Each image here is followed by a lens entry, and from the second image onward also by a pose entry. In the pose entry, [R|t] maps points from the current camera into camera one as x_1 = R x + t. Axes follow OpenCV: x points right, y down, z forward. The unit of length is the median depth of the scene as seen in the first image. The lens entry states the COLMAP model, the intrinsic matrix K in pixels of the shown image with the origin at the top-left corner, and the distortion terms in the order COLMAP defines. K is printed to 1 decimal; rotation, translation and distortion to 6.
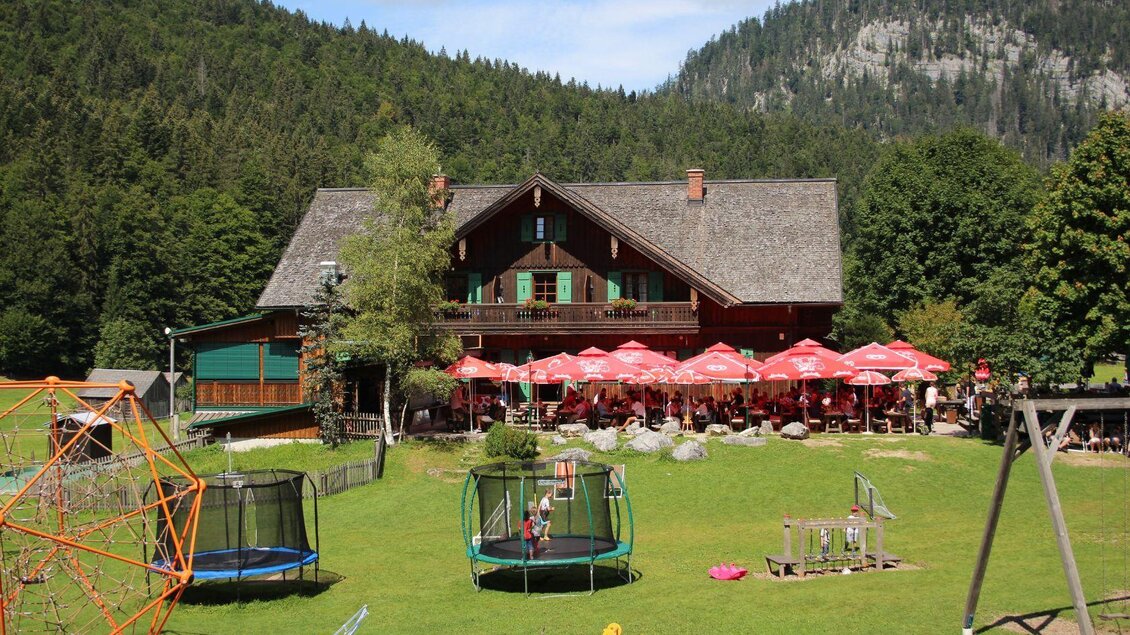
lens RADIAL K [[1436.9, 0, 565.0], [0, 1436.9, 317.5], [0, 0, 1]] dist [-0.053498, 0.062169]
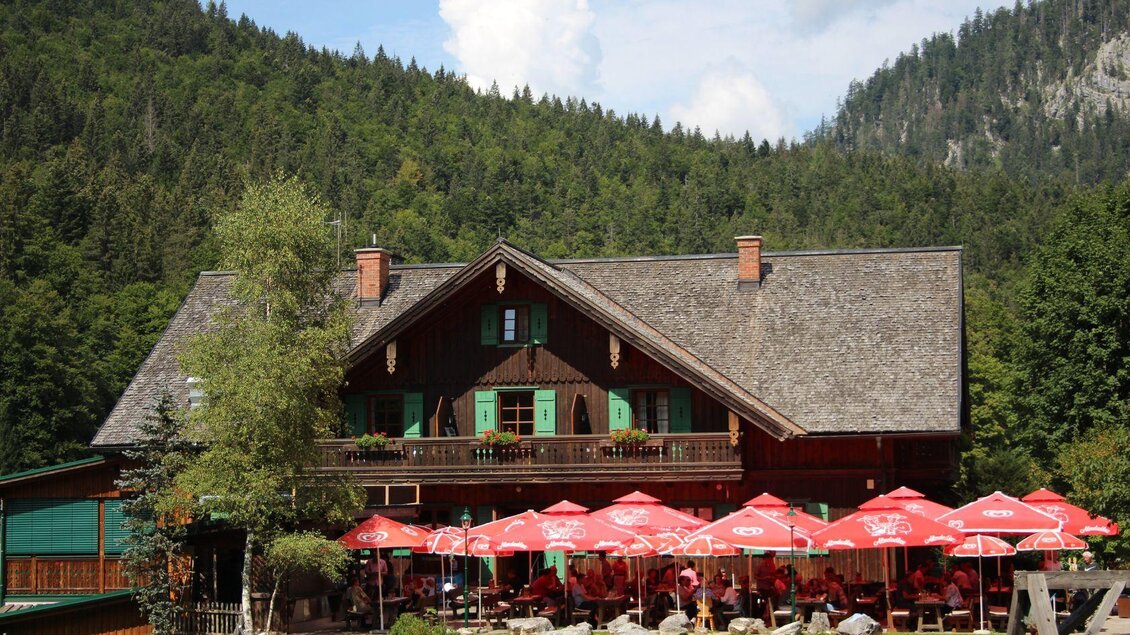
lens RADIAL K [[2056.5, 0, 565.0], [0, 2056.5, 317.5], [0, 0, 1]] dist [0.025259, 0.096976]
pose [[0.998400, -0.010312, -0.055604, 0.048966], [0.006259, 0.997343, -0.072580, 0.003477], [0.056205, 0.072116, 0.995811, 0.034051]]
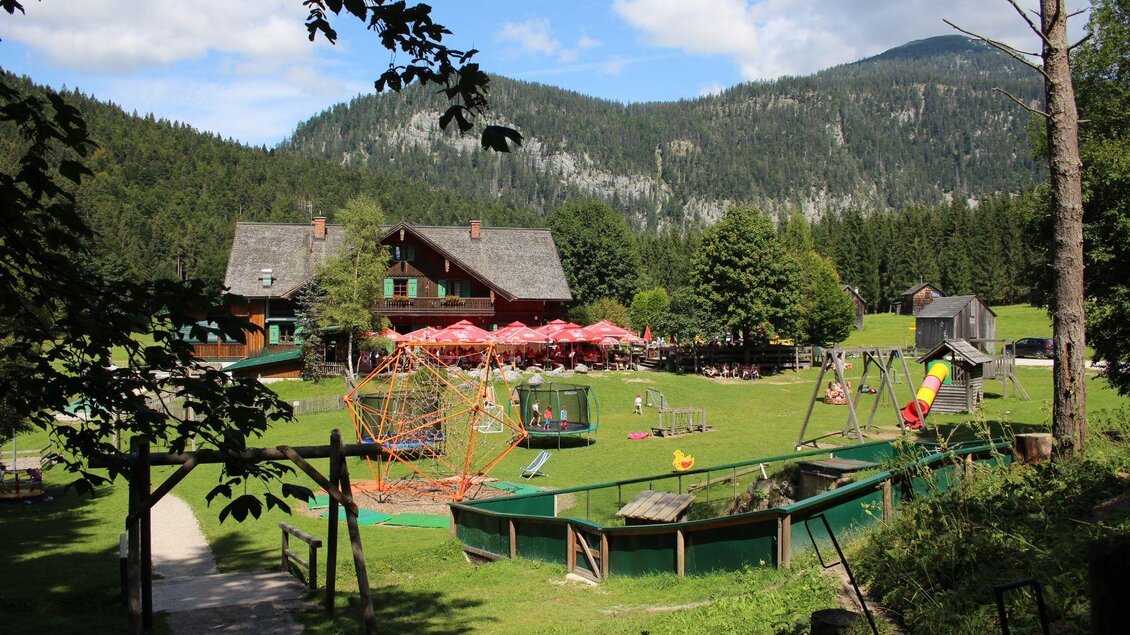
lens RADIAL K [[949.6, 0, 559.7], [0, 949.6, 305.3], [0, 0, 1]] dist [-0.159225, 0.149231]
pose [[0.933342, 0.011458, 0.358806, -0.187161], [-0.012694, 0.999919, 0.001089, -0.003147], [-0.358765, -0.005571, 0.933411, -0.084596]]
